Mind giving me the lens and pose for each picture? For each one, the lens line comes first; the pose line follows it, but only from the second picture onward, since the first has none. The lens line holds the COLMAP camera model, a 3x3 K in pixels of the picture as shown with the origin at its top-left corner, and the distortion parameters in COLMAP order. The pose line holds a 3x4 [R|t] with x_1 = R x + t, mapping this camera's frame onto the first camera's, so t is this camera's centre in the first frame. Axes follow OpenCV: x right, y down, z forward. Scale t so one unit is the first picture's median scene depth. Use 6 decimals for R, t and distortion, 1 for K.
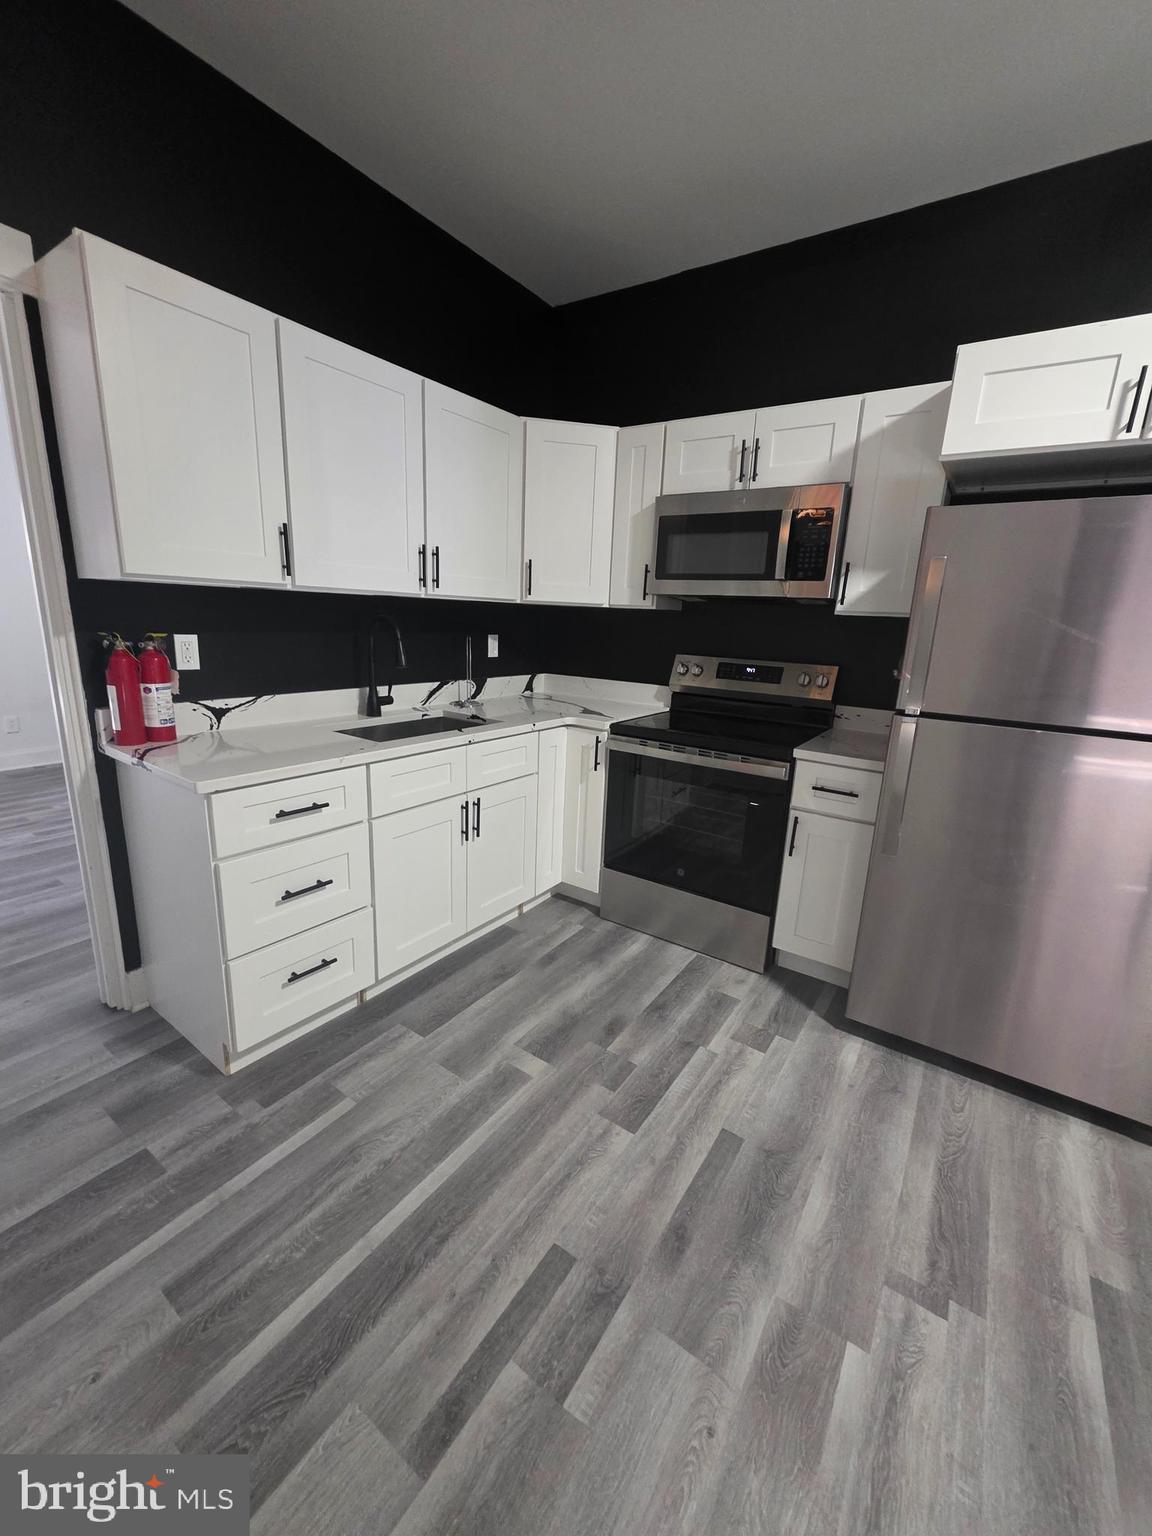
lens RADIAL K [[617.0, 0, 579.2], [0, 617.0, 764.5], [0, 0, 1]] dist [0.003949, 0.000495]
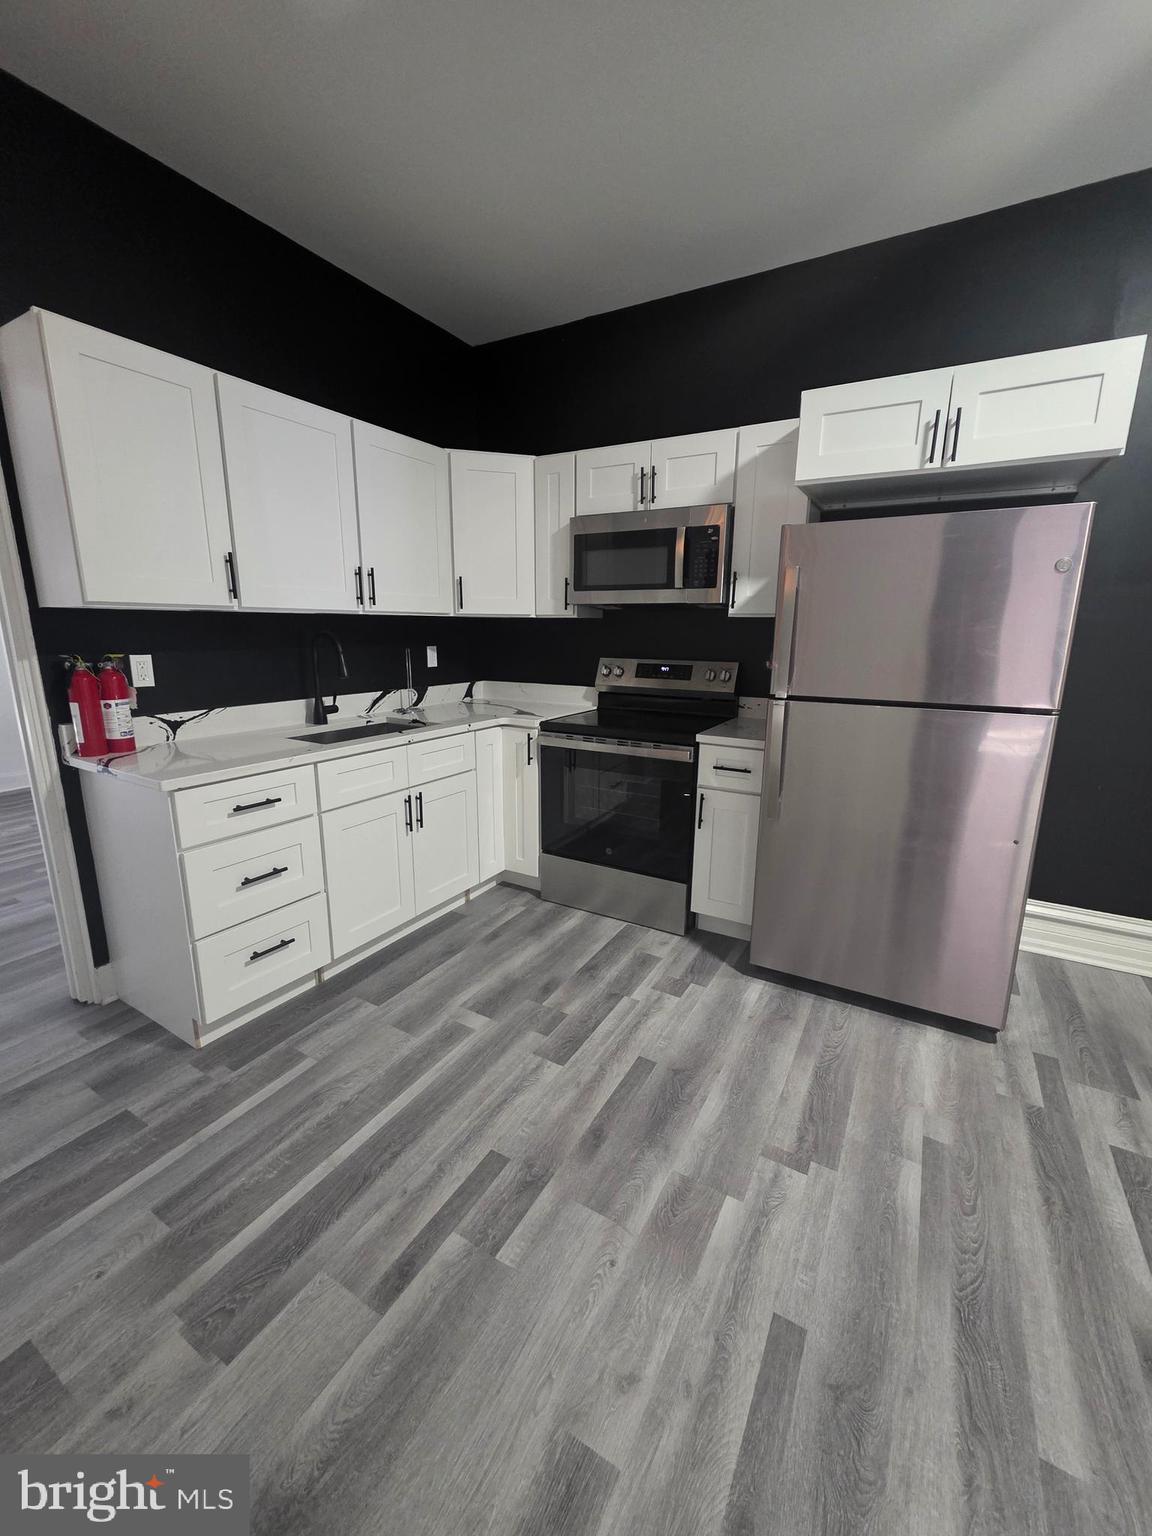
lens RADIAL K [[617.0, 0, 580.1], [0, 617.0, 765.3], [0, 0, 1]] dist [0.003949, 0.000495]
pose [[0.996592, -0.049515, 0.065978, 0.064819], [0.050540, 0.998625, -0.013954, 0.044188], [-0.065196, 0.017241, 0.997724, -0.155800]]
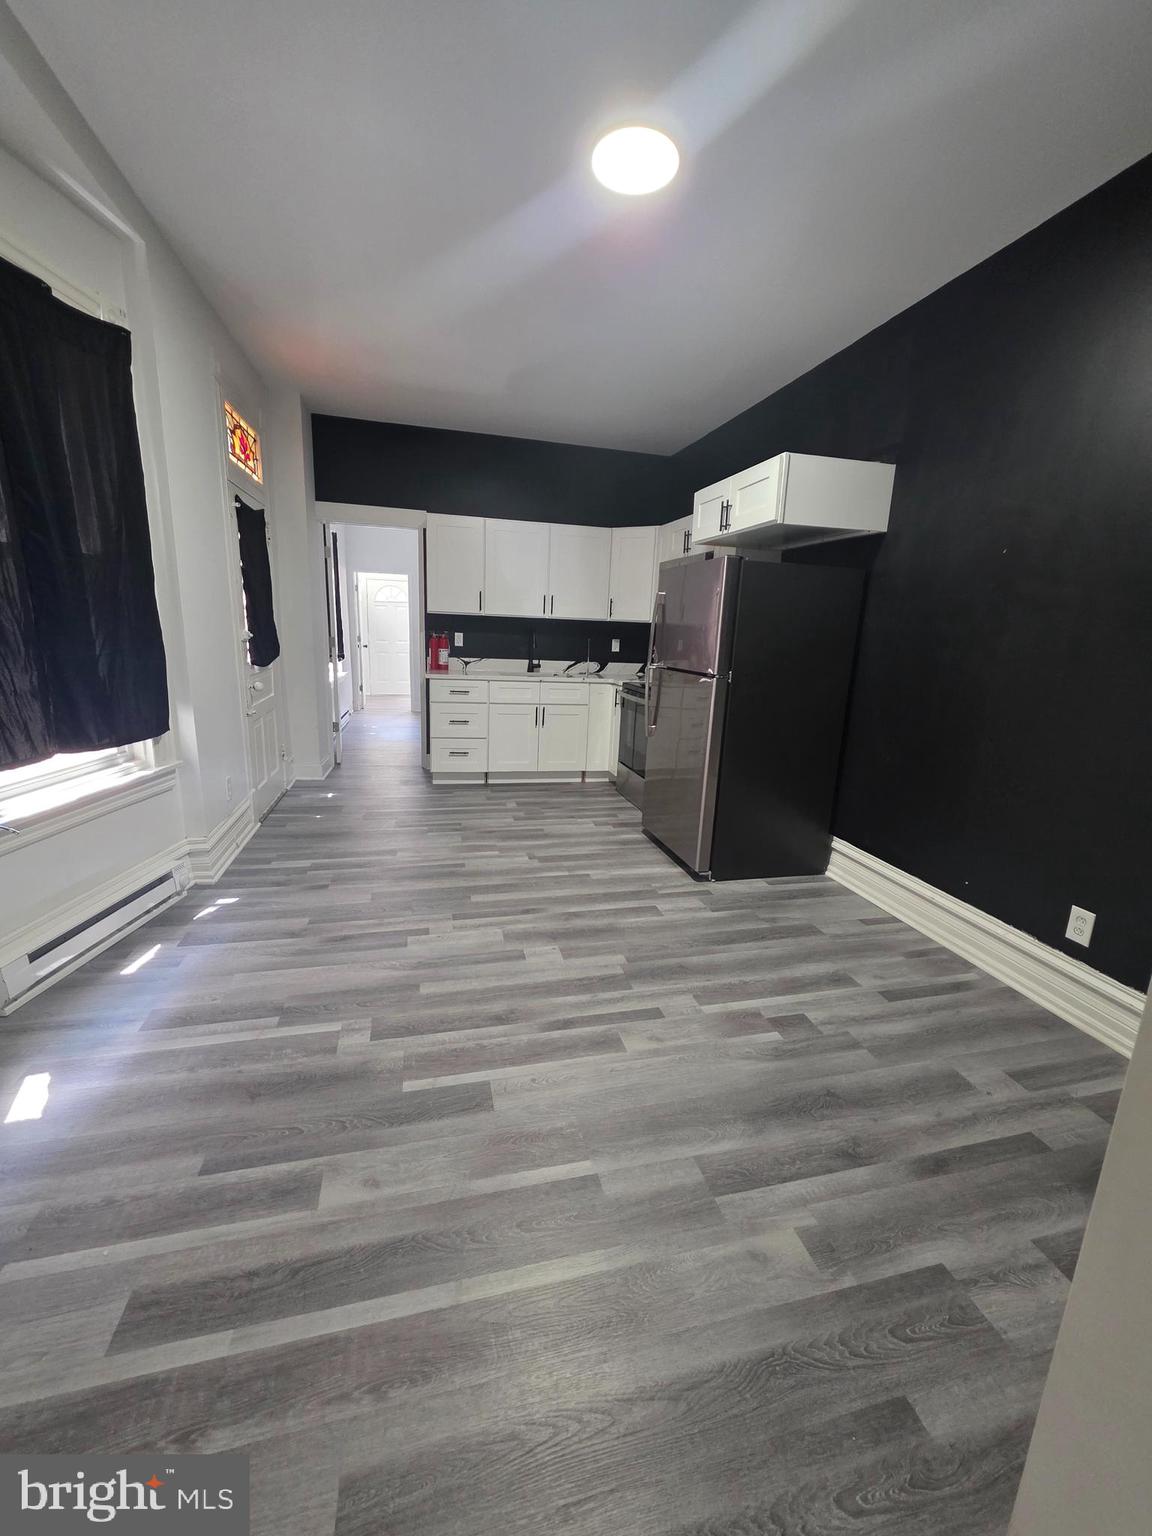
lens RADIAL K [[617.0, 0, 577.2], [0, 617.0, 769.7], [0, 0, 1]] dist [0.003949, 0.000495]
pose [[0.745788, 0.135259, -0.652308, 1.729623], [-0.165787, 0.986049, 0.014916, 0.275469], [0.645225, 0.097020, 0.757807, -0.713865]]
